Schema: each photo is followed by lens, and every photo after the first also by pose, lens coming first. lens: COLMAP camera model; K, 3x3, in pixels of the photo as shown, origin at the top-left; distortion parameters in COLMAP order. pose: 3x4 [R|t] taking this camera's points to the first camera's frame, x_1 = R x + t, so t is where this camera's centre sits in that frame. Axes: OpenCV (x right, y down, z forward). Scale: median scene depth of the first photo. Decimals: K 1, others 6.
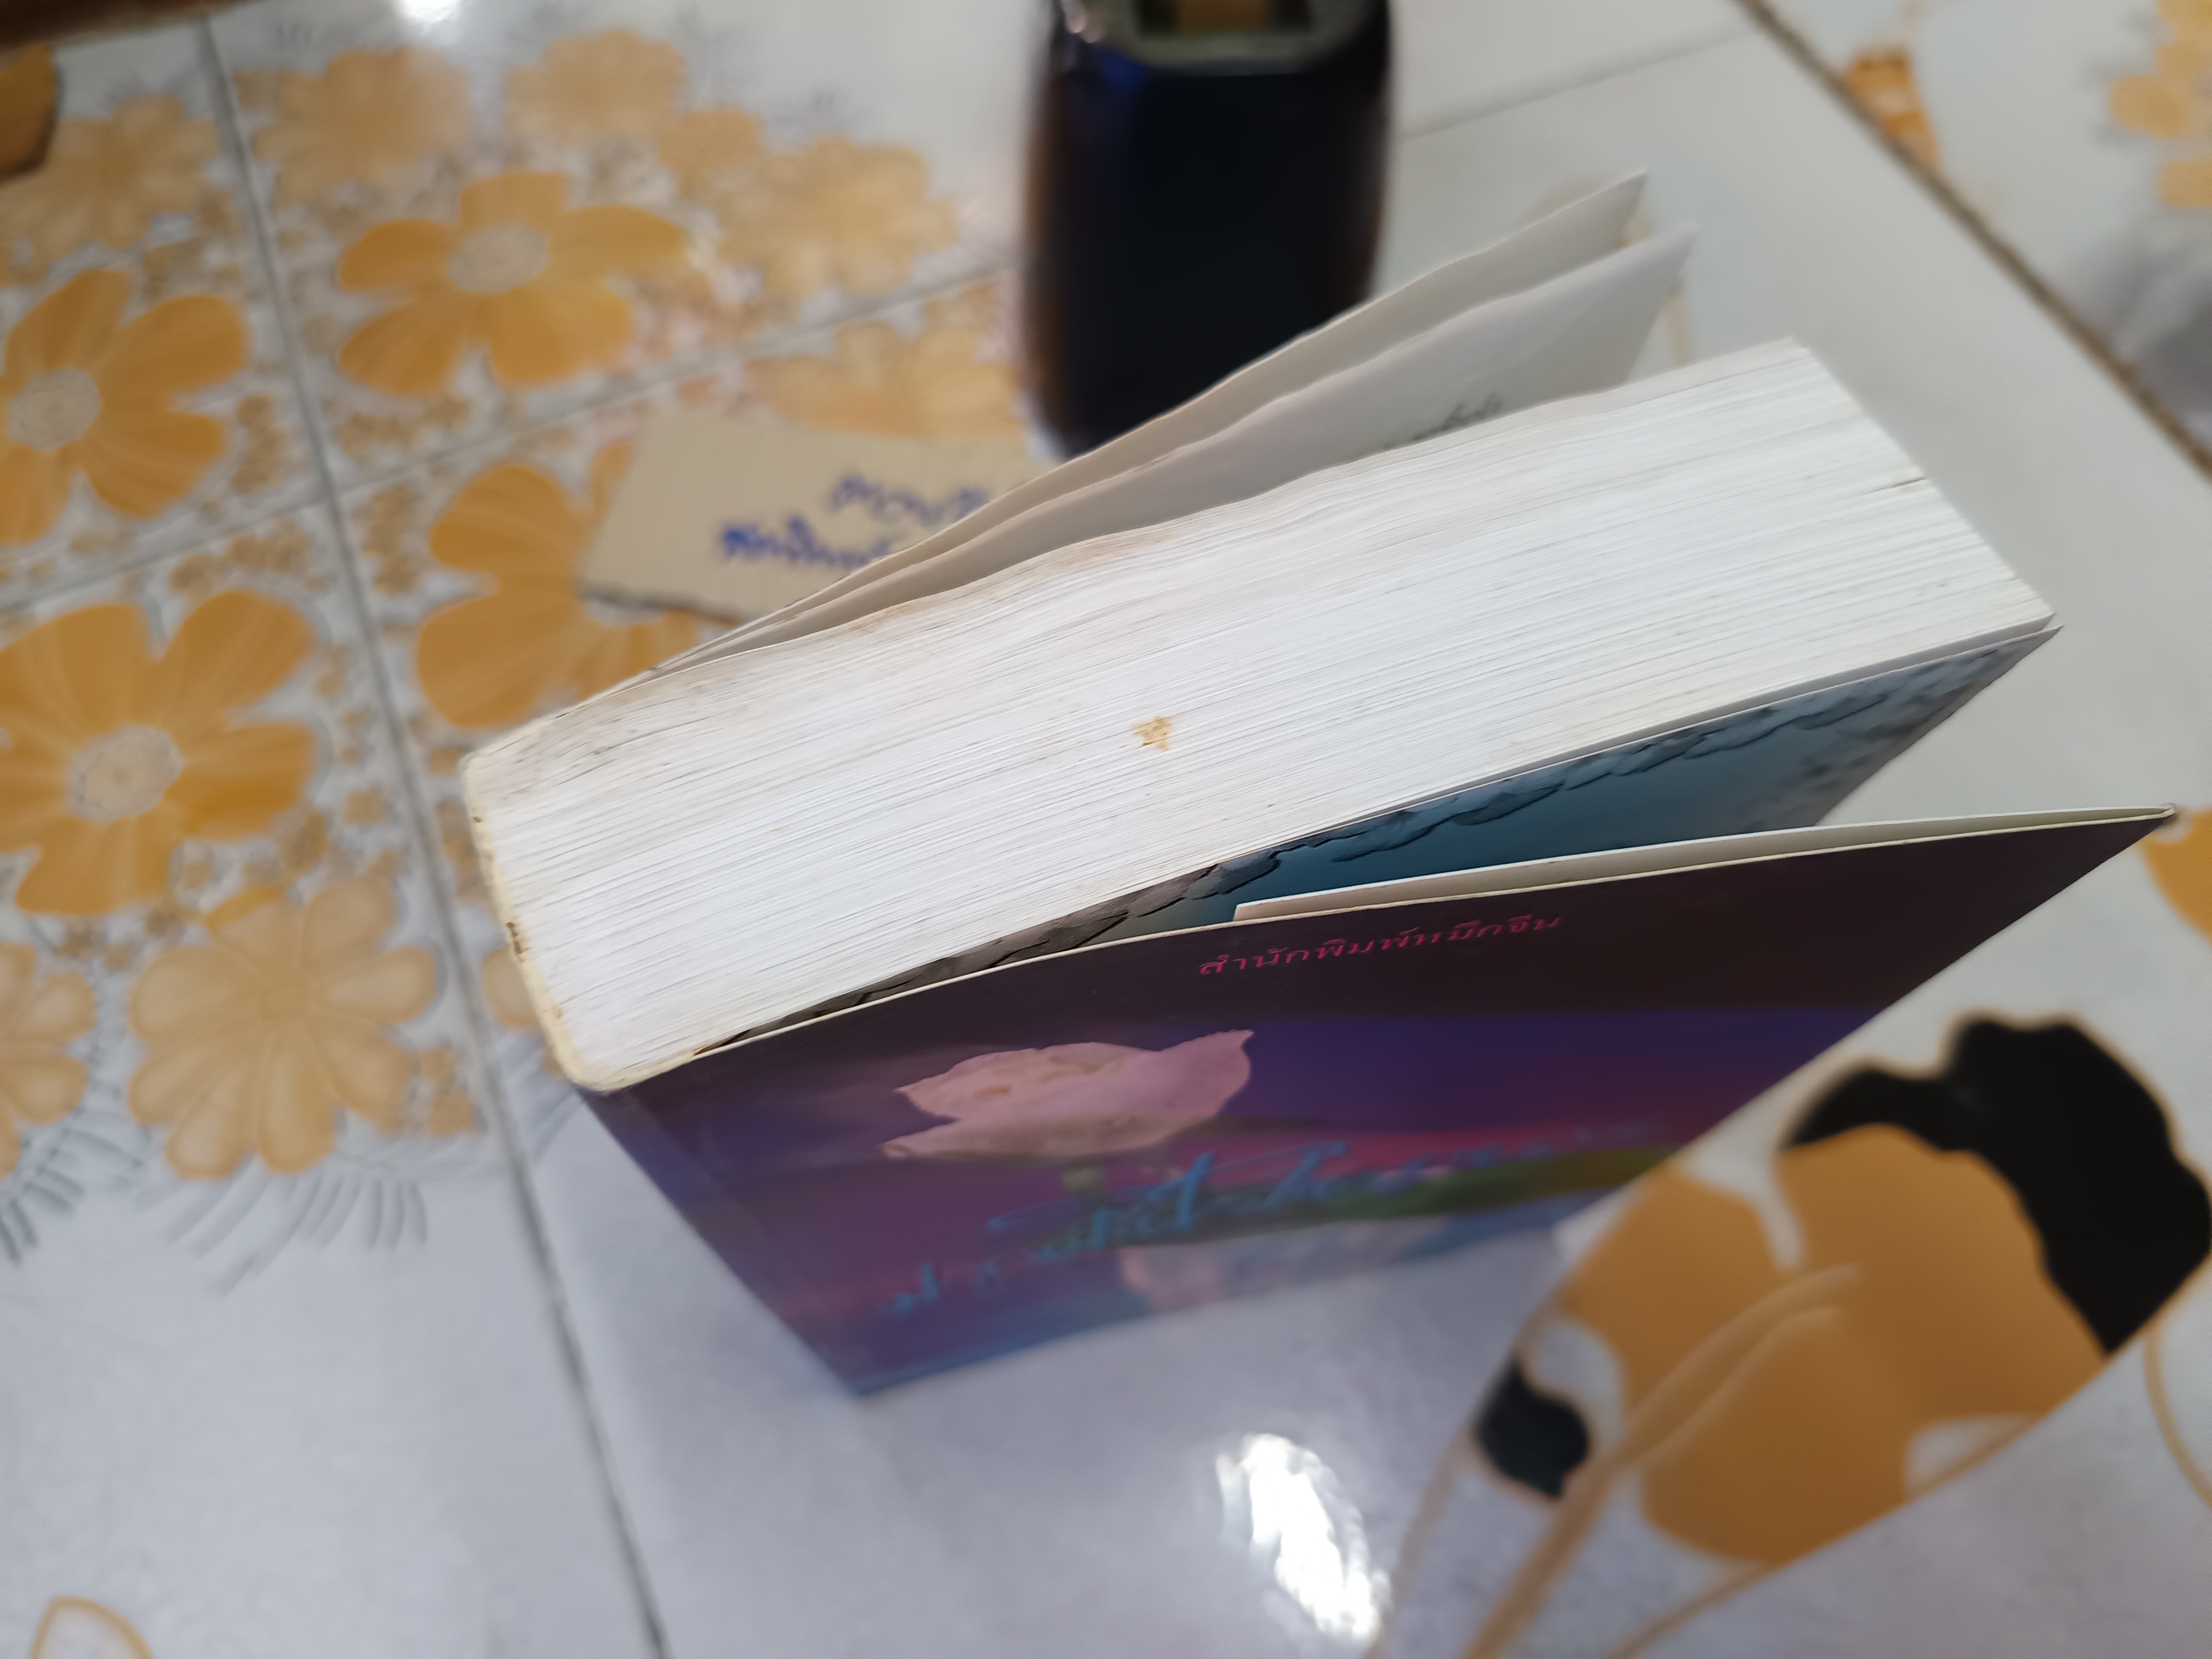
lens RADIAL K [[1550.9, 0, 1227.9], [0, 1550.9, 952.3], [0, 0, 1]] dist [0.092321, 0.073126]
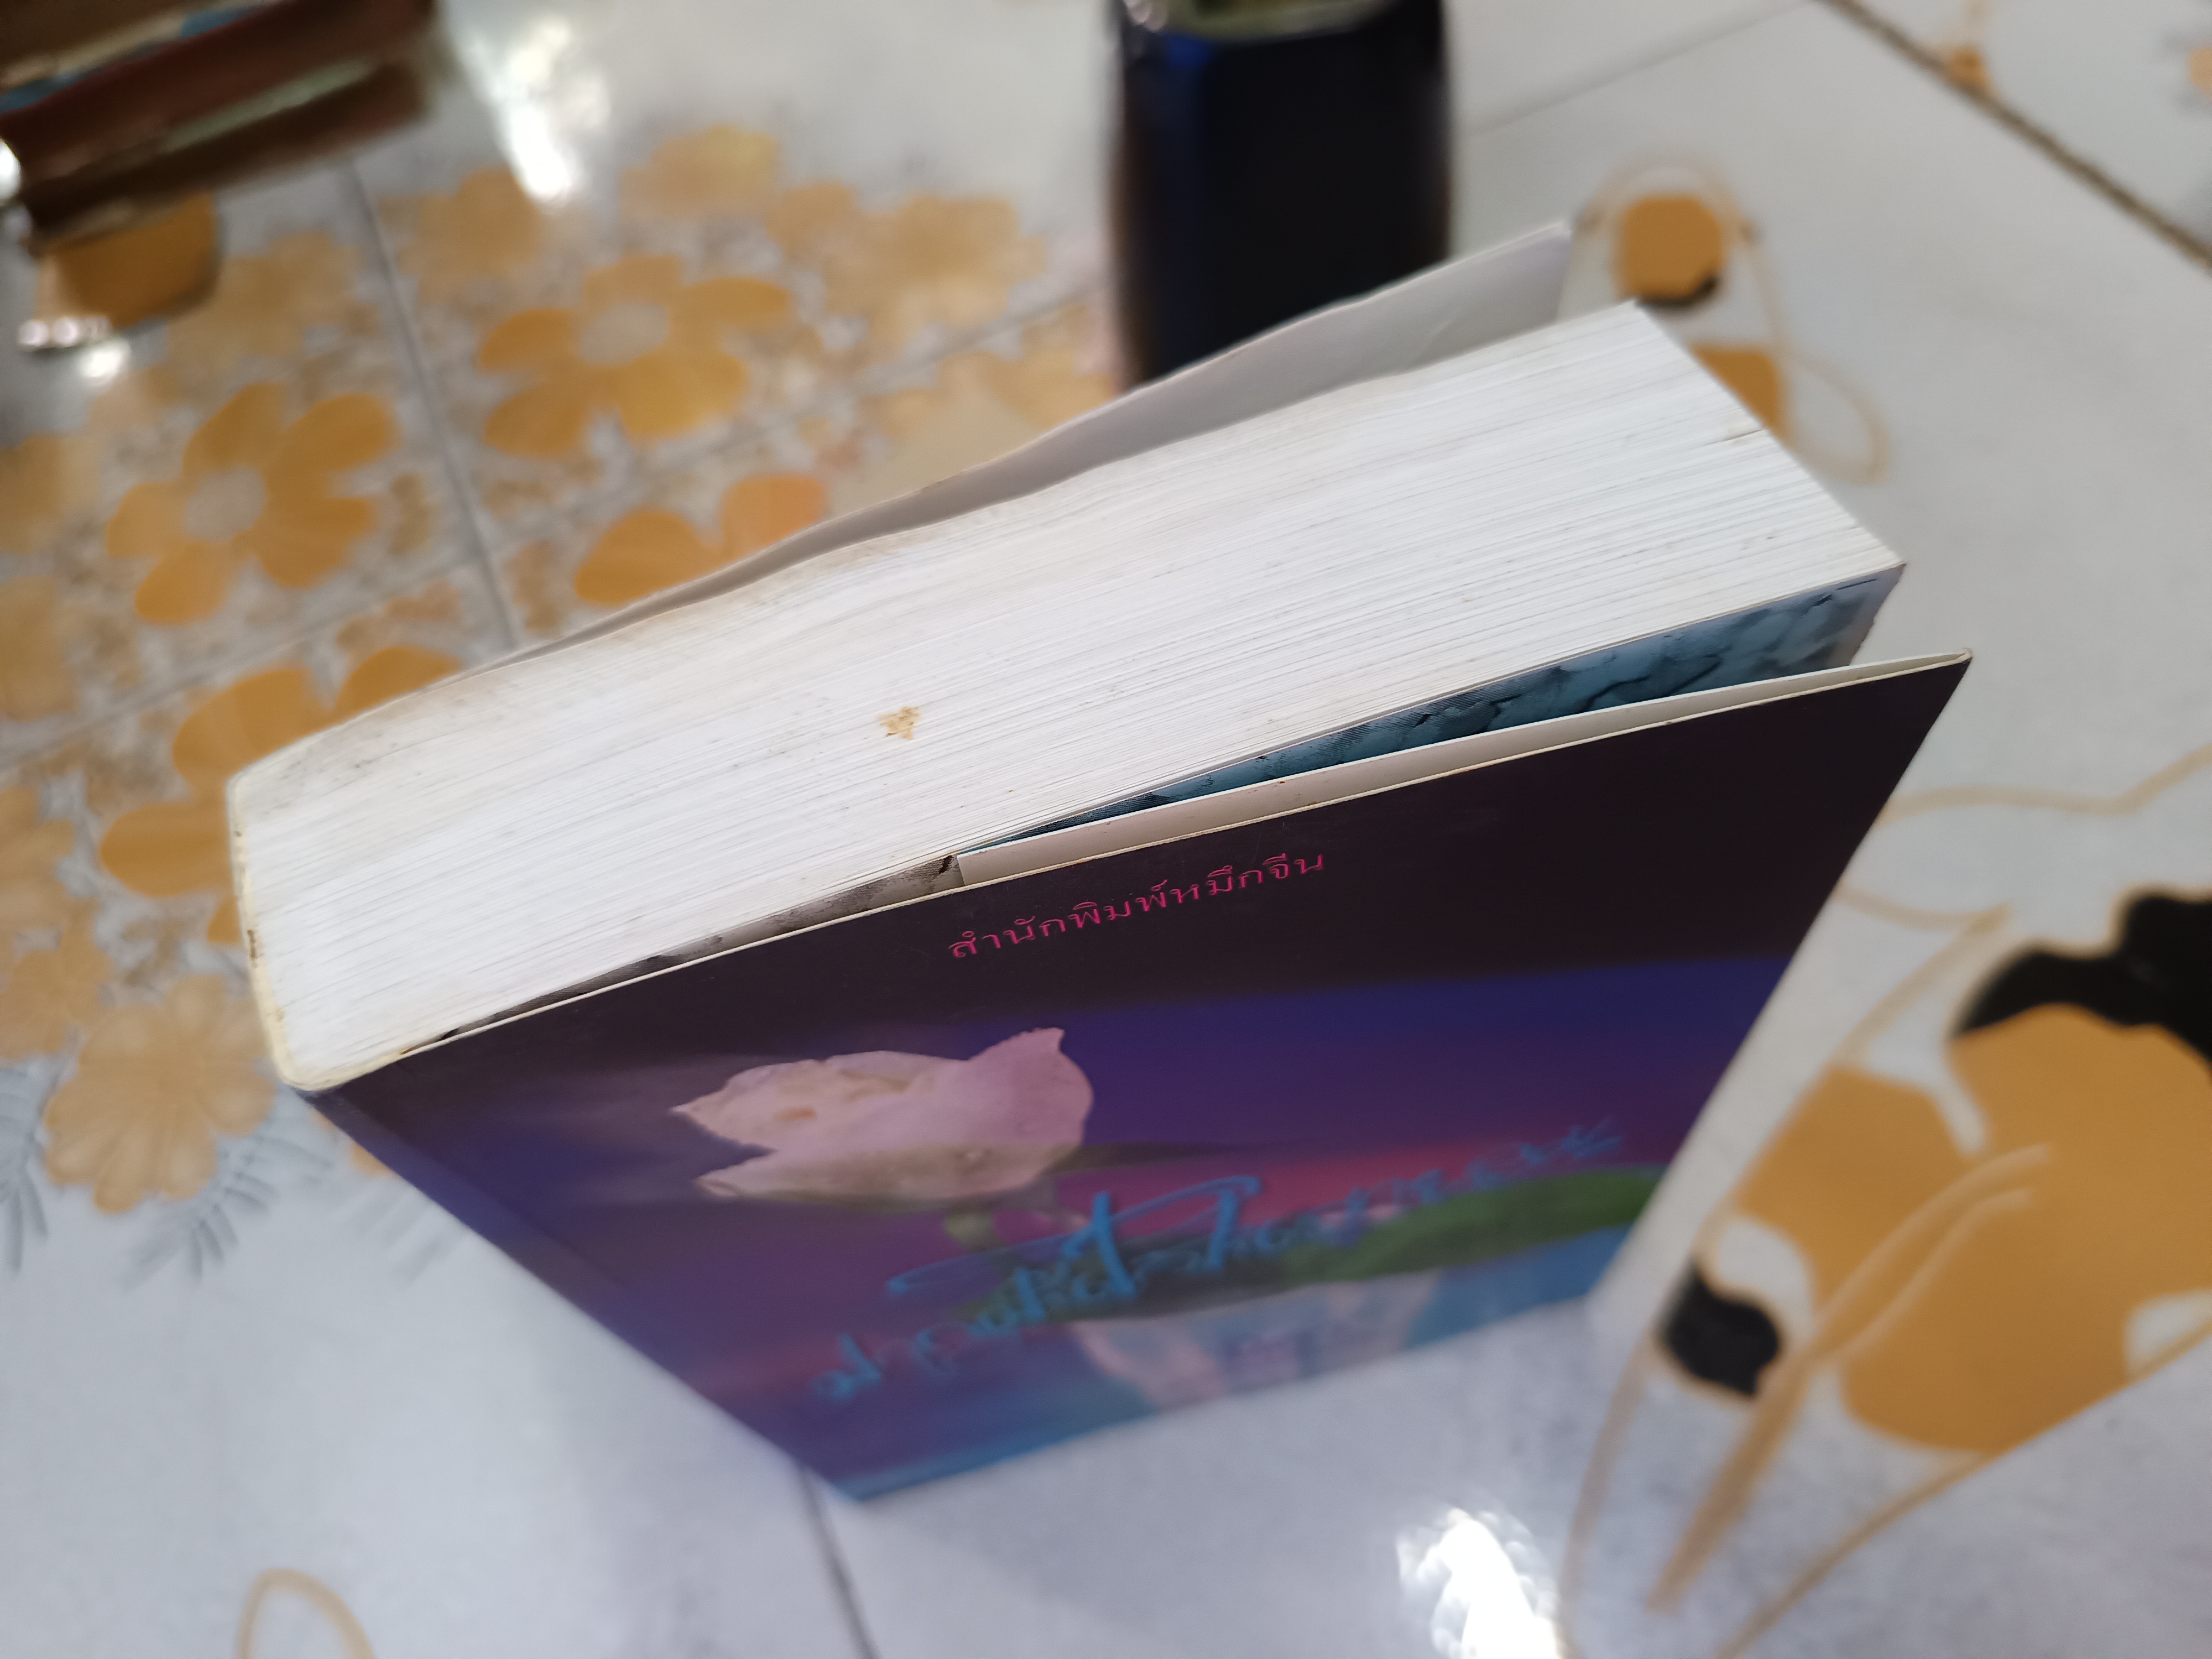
lens RADIAL K [[1552.9, 0, 1109.1], [0, 1552.9, 833.2], [0, 0, 1]] dist [0.128869, -0.002290]
pose [[0.990300, -0.035494, -0.134337, 0.171090], [0.025555, 0.996856, -0.074995, 0.007833], [0.136577, 0.070835, 0.988094, 0.014105]]
